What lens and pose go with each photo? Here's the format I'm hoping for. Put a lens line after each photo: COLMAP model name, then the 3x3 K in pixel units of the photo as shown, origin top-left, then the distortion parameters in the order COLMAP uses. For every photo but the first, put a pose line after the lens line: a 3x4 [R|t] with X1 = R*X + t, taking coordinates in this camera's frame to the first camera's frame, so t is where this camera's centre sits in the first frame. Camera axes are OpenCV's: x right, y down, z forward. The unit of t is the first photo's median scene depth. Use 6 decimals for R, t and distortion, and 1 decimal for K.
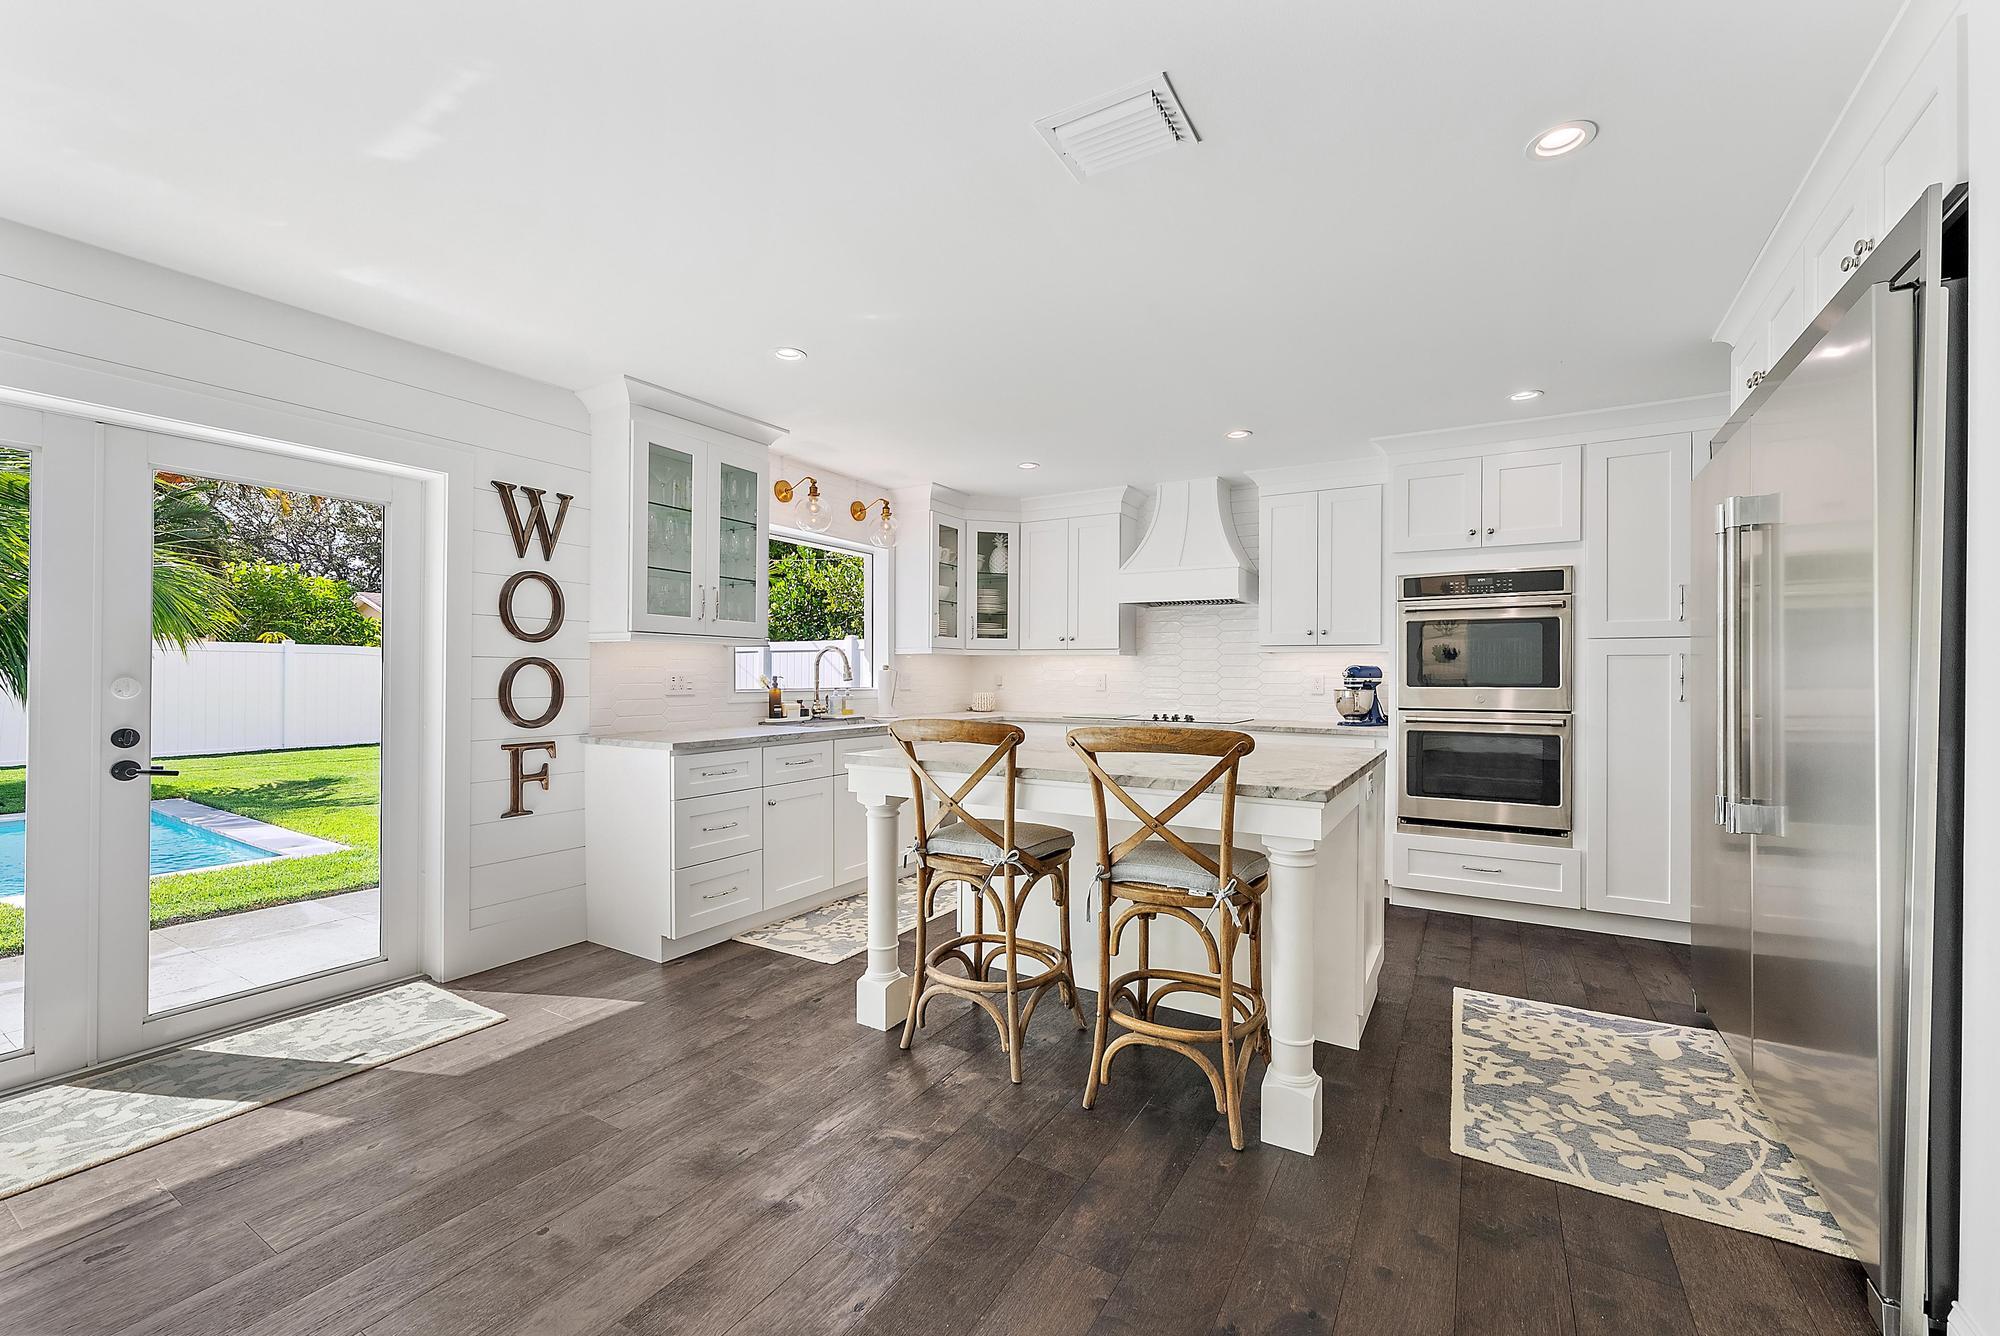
lens RADIAL K [[802.7, 0, 1013.8], [0, 802.7, 673.7], [0, 0, 1]] dist [-0.000340, -0.000048]
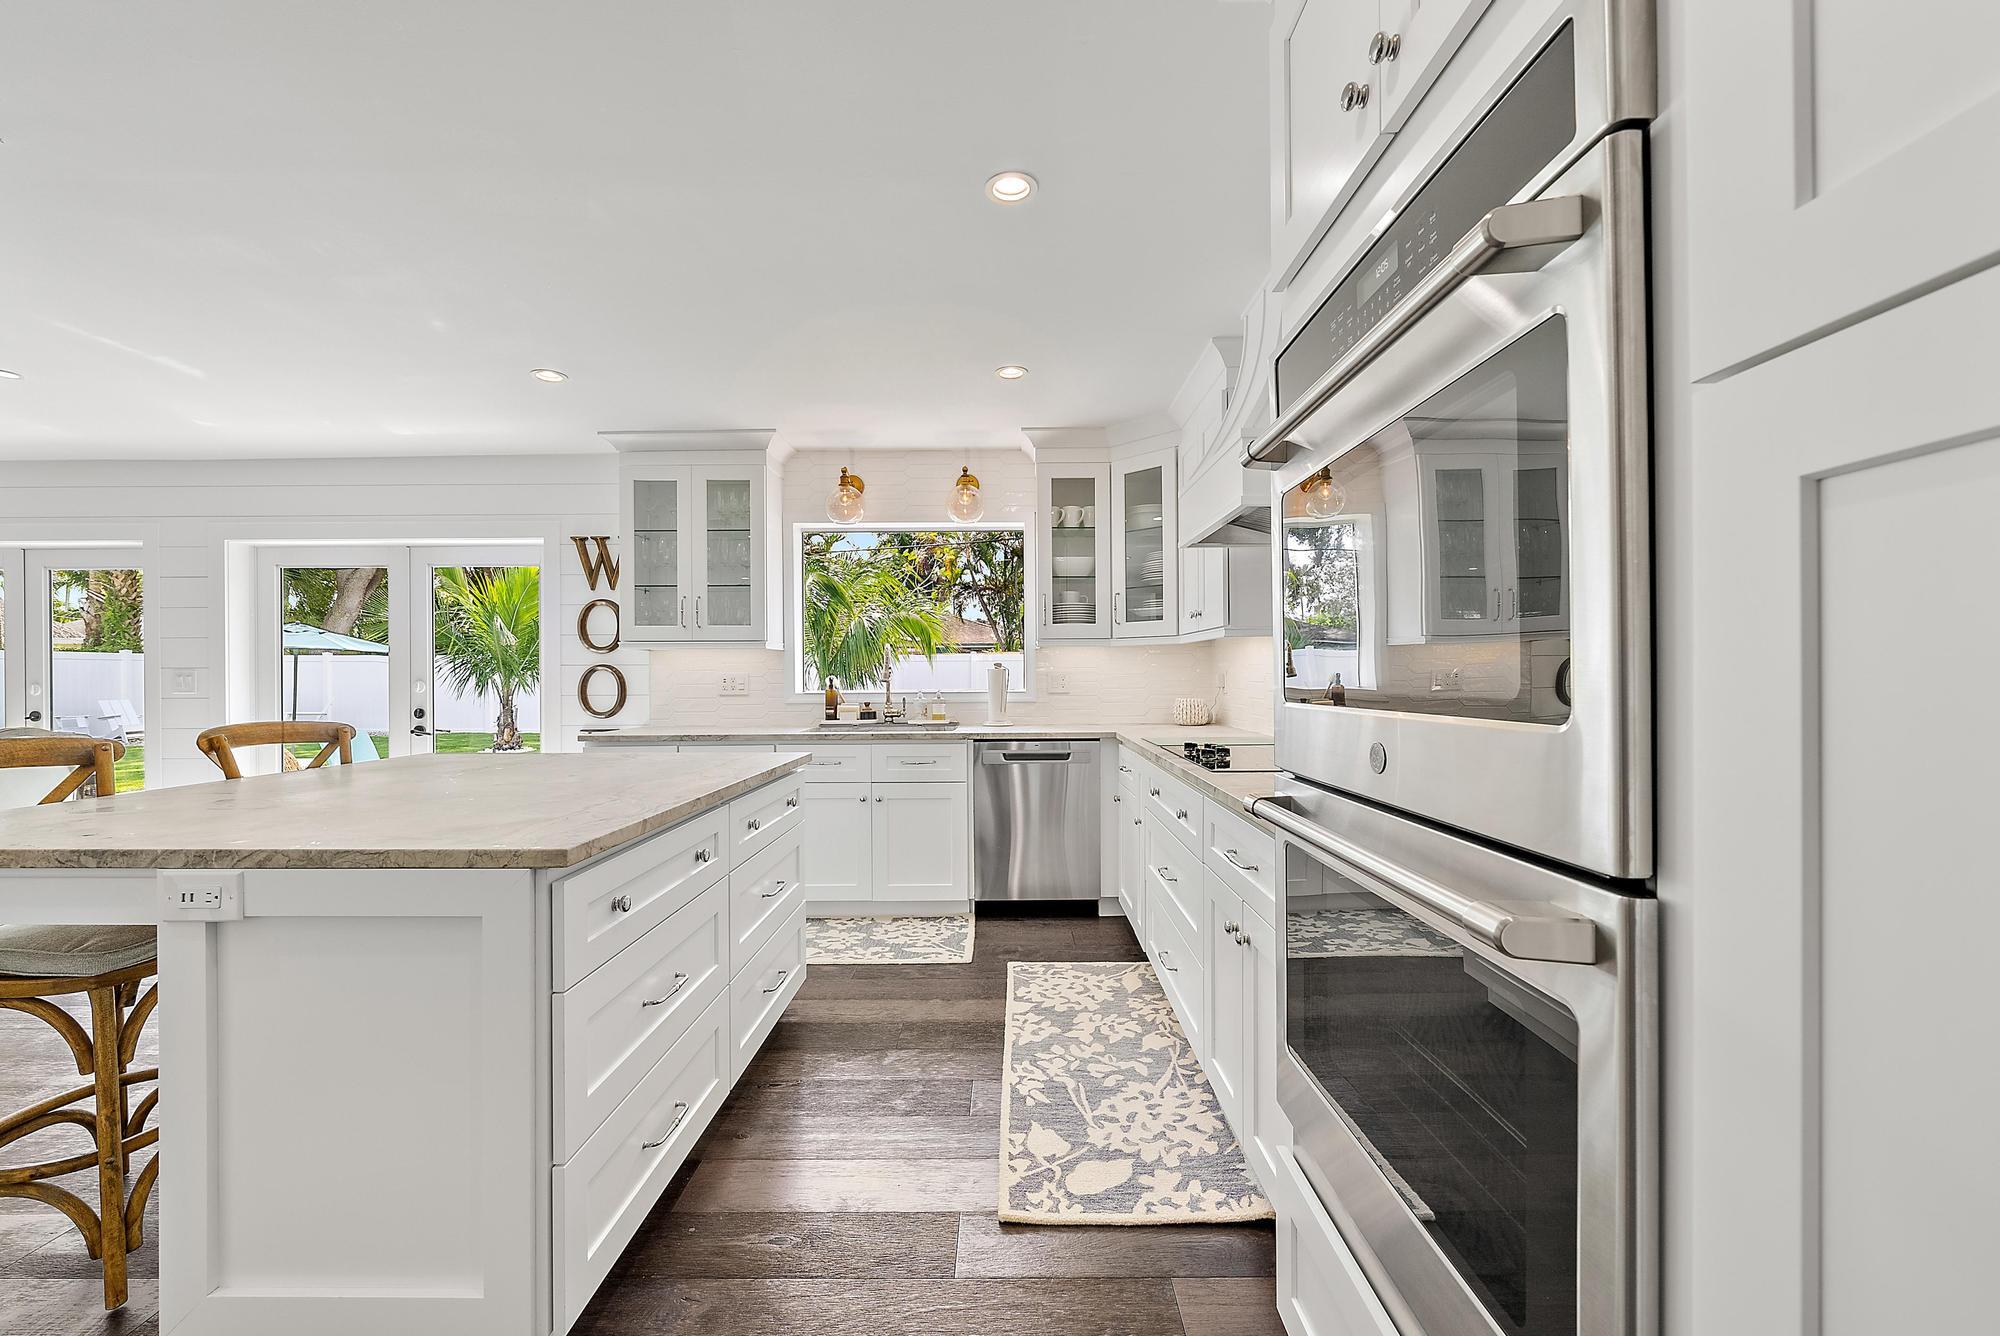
lens RADIAL K [[802.7, 0, 1013.8], [0, 802.7, 673.7], [0, 0, 1]] dist [-0.000340, -0.000048]
pose [[0.502644, -0.008998, -0.864446, 0.779657], [0.008767, 0.999947, -0.005311, 0.006857], [0.864449, -0.004909, 0.502697, 0.823176]]
